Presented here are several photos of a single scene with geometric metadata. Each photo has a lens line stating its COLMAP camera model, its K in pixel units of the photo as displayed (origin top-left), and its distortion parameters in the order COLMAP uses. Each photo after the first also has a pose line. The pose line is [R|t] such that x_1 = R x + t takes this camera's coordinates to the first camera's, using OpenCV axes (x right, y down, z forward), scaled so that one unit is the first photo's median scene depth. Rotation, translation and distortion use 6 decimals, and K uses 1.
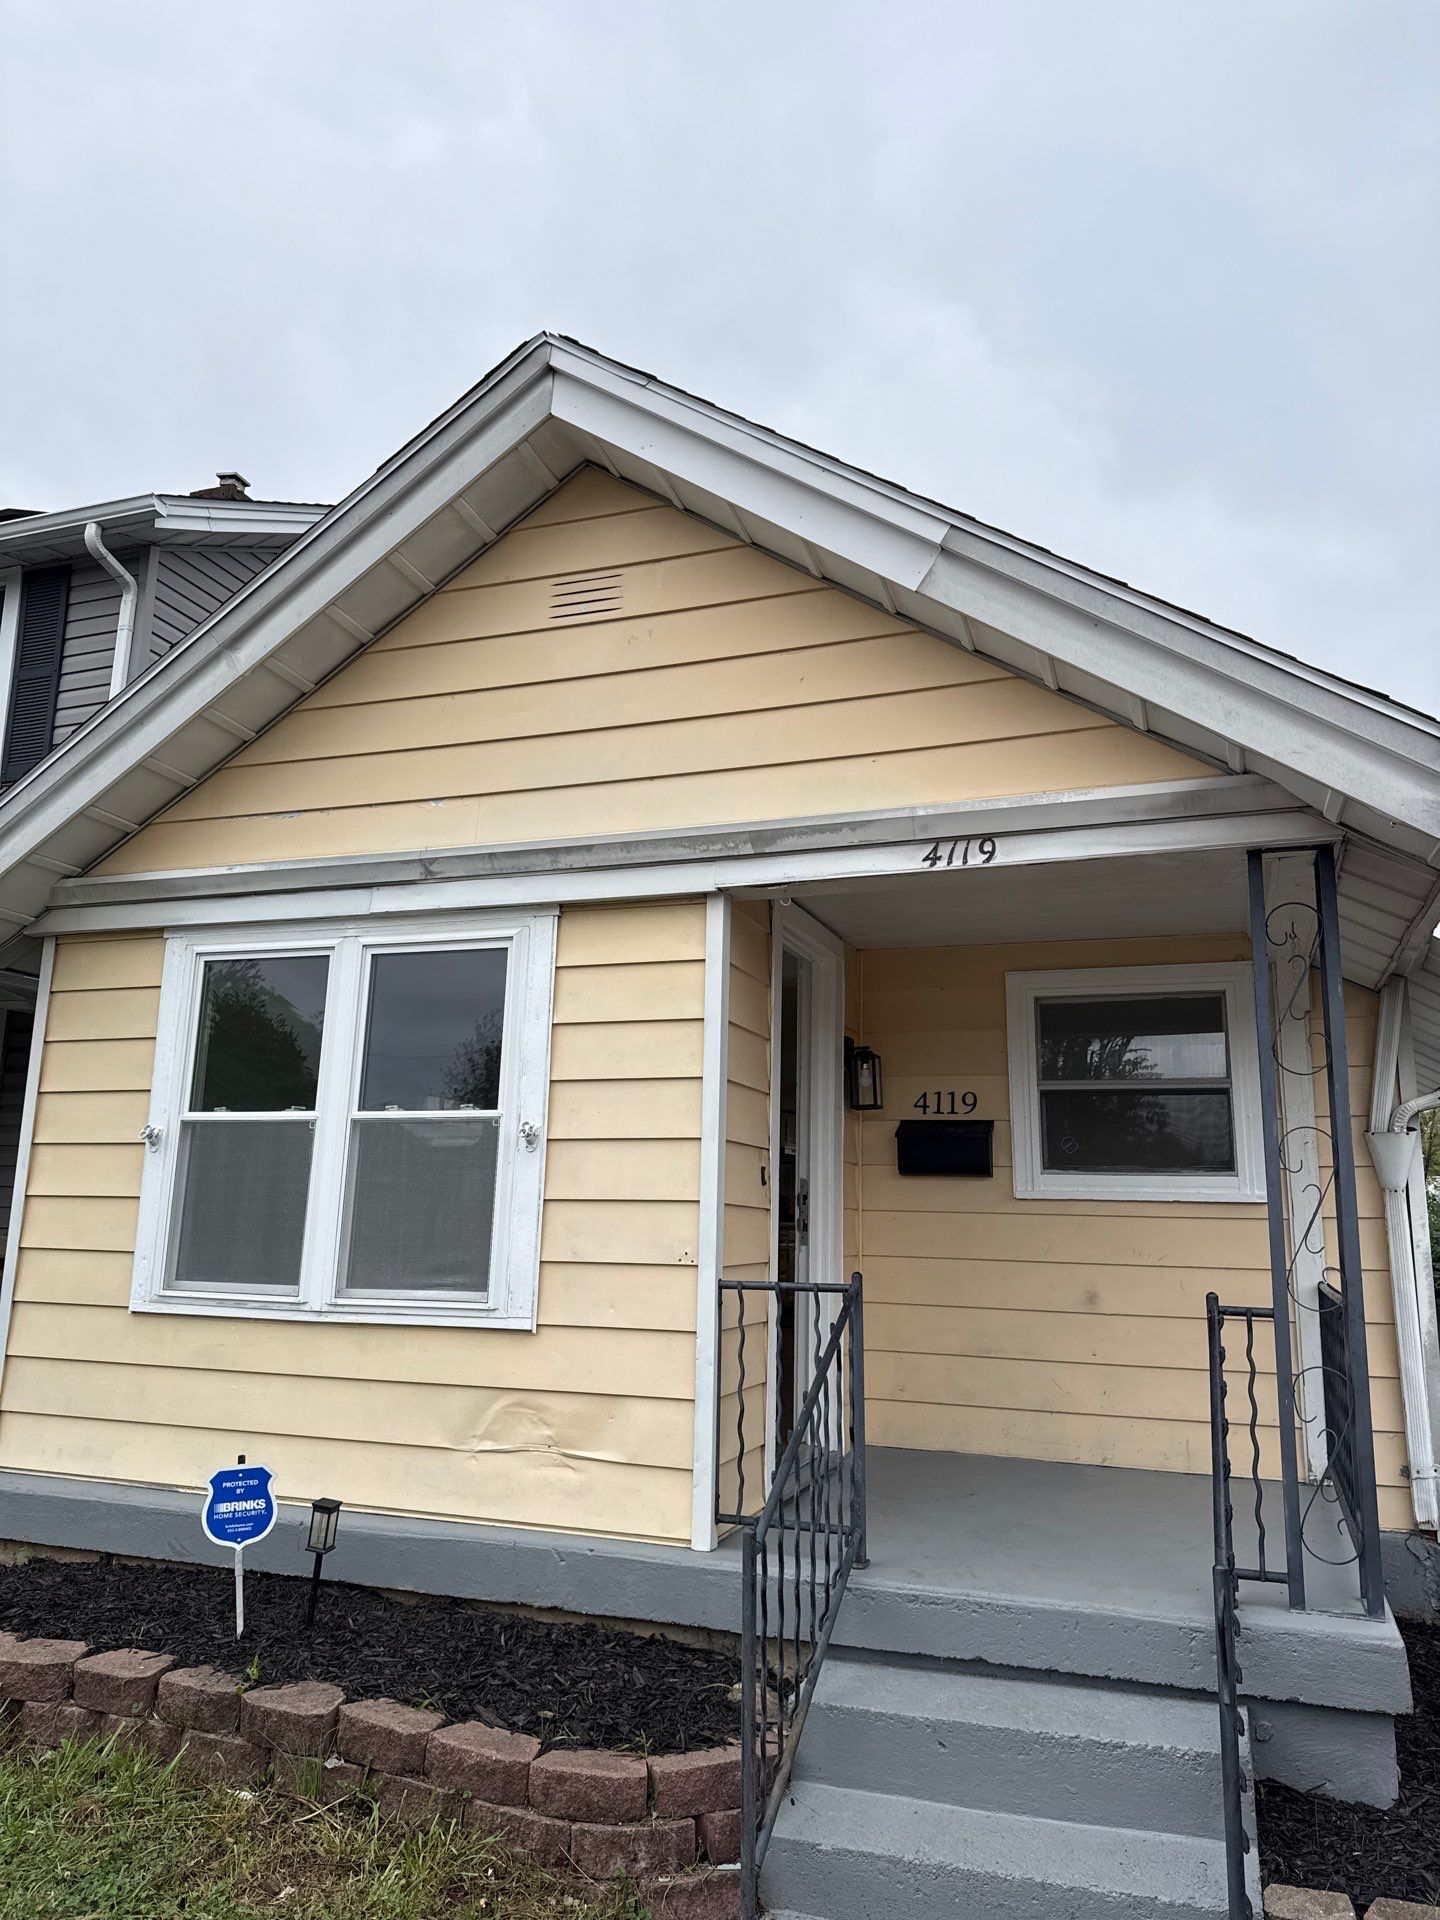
lens RADIAL K [[1275.3, 0, 709.5], [0, 1275.3, 947.6], [0, 0, 1]] dist [0.003274, -0.001196]
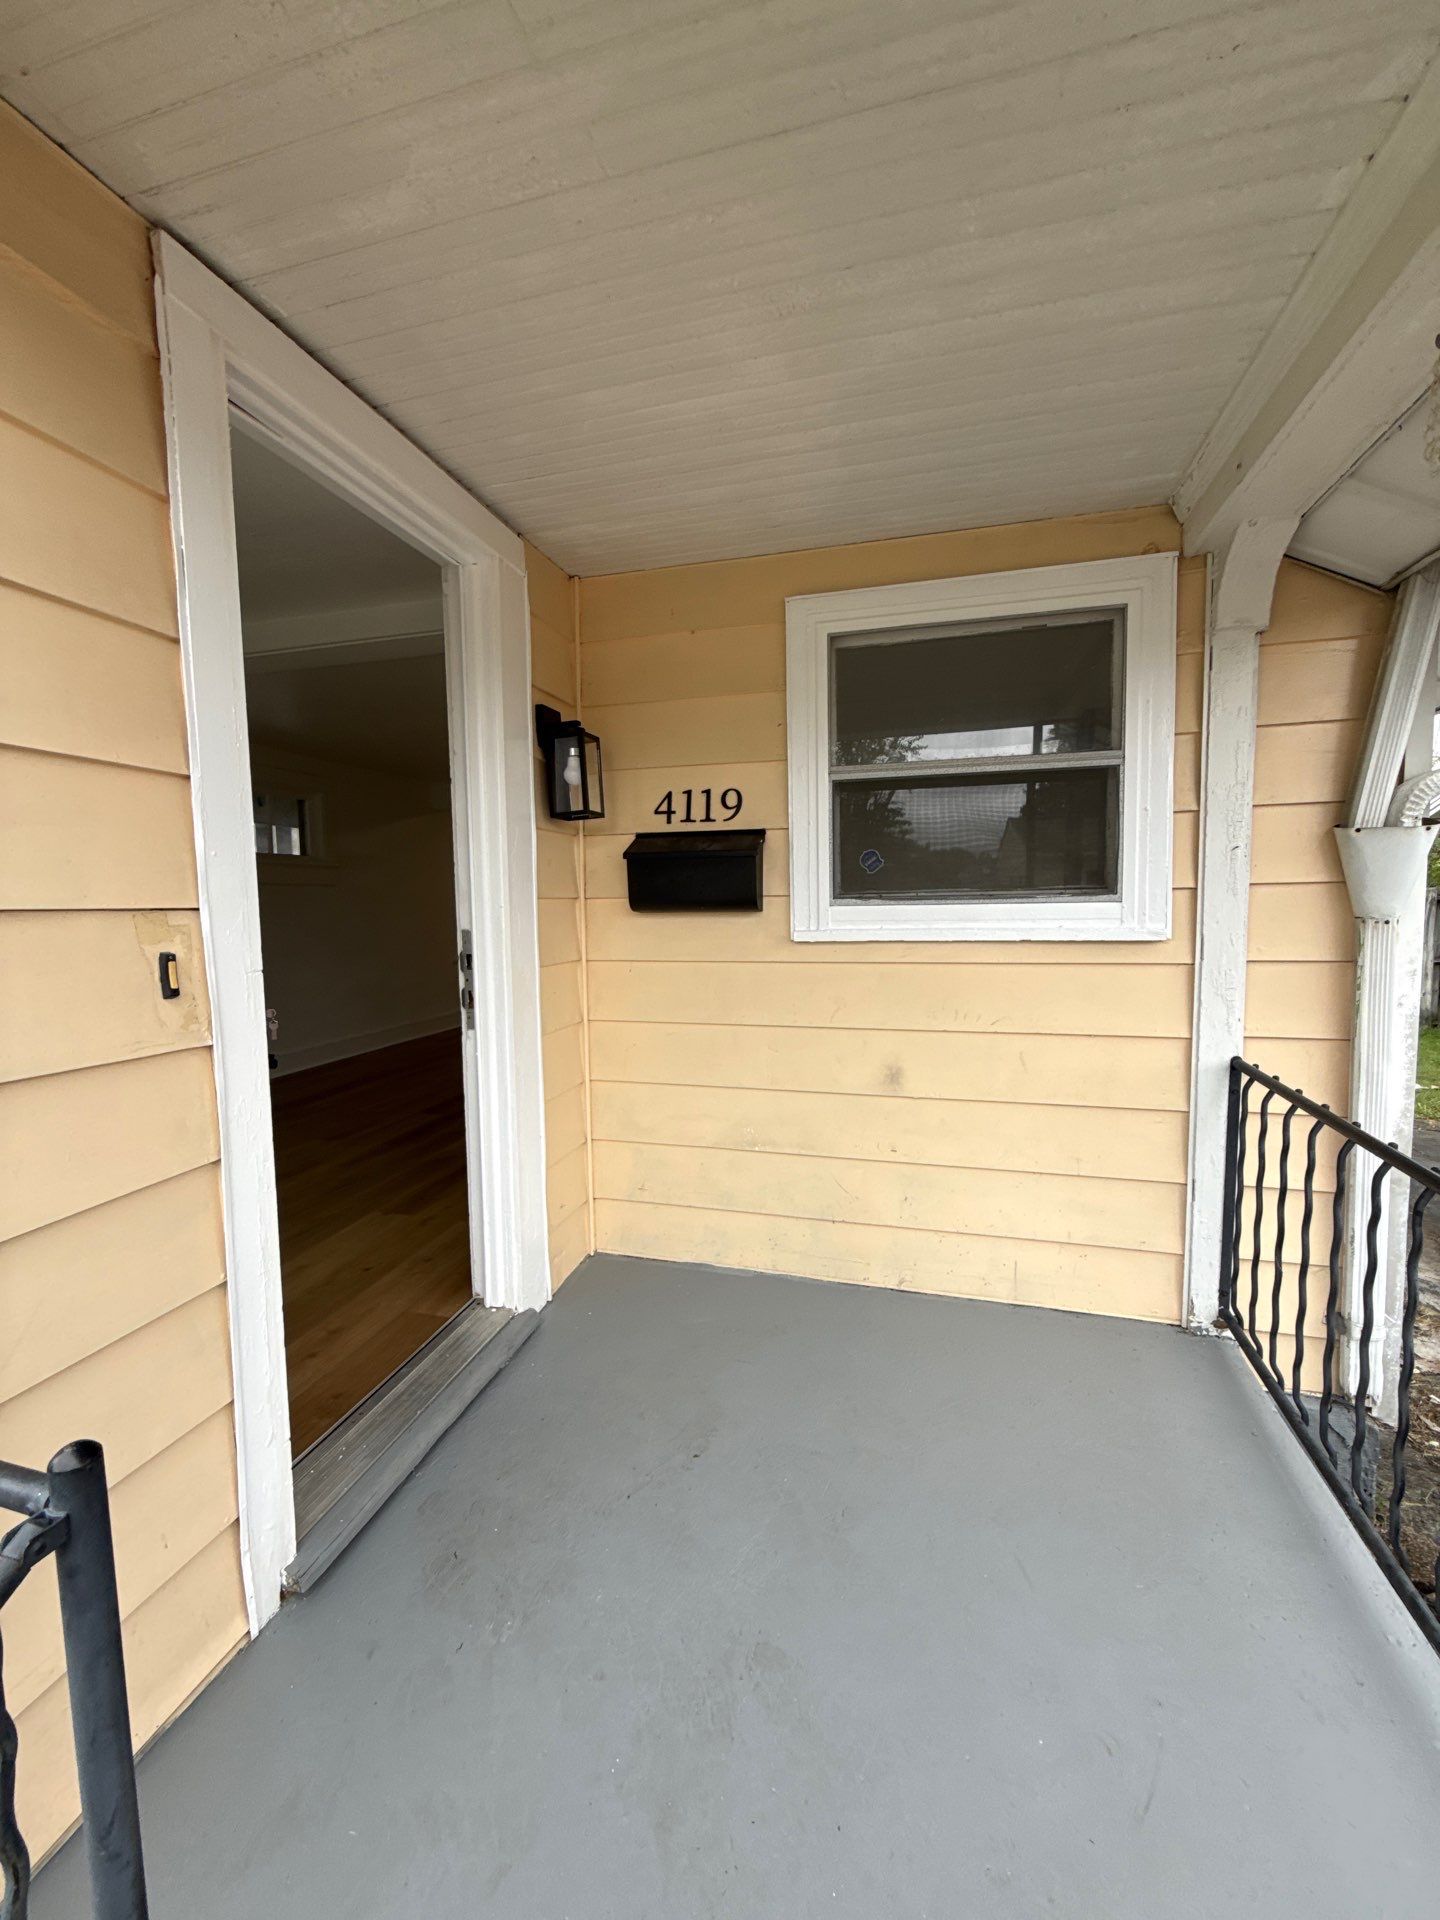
lens RADIAL K [[762.1, 0, 712.4], [0, 762.1, 971.8], [0, 0, 1]] dist [-0.001172, -0.000043]
pose [[0.995519, -0.042298, 0.084574, 0.157366], [0.016059, 0.957014, 0.289597, 0.090148], [-0.093188, -0.286941, 0.953405, 0.592634]]
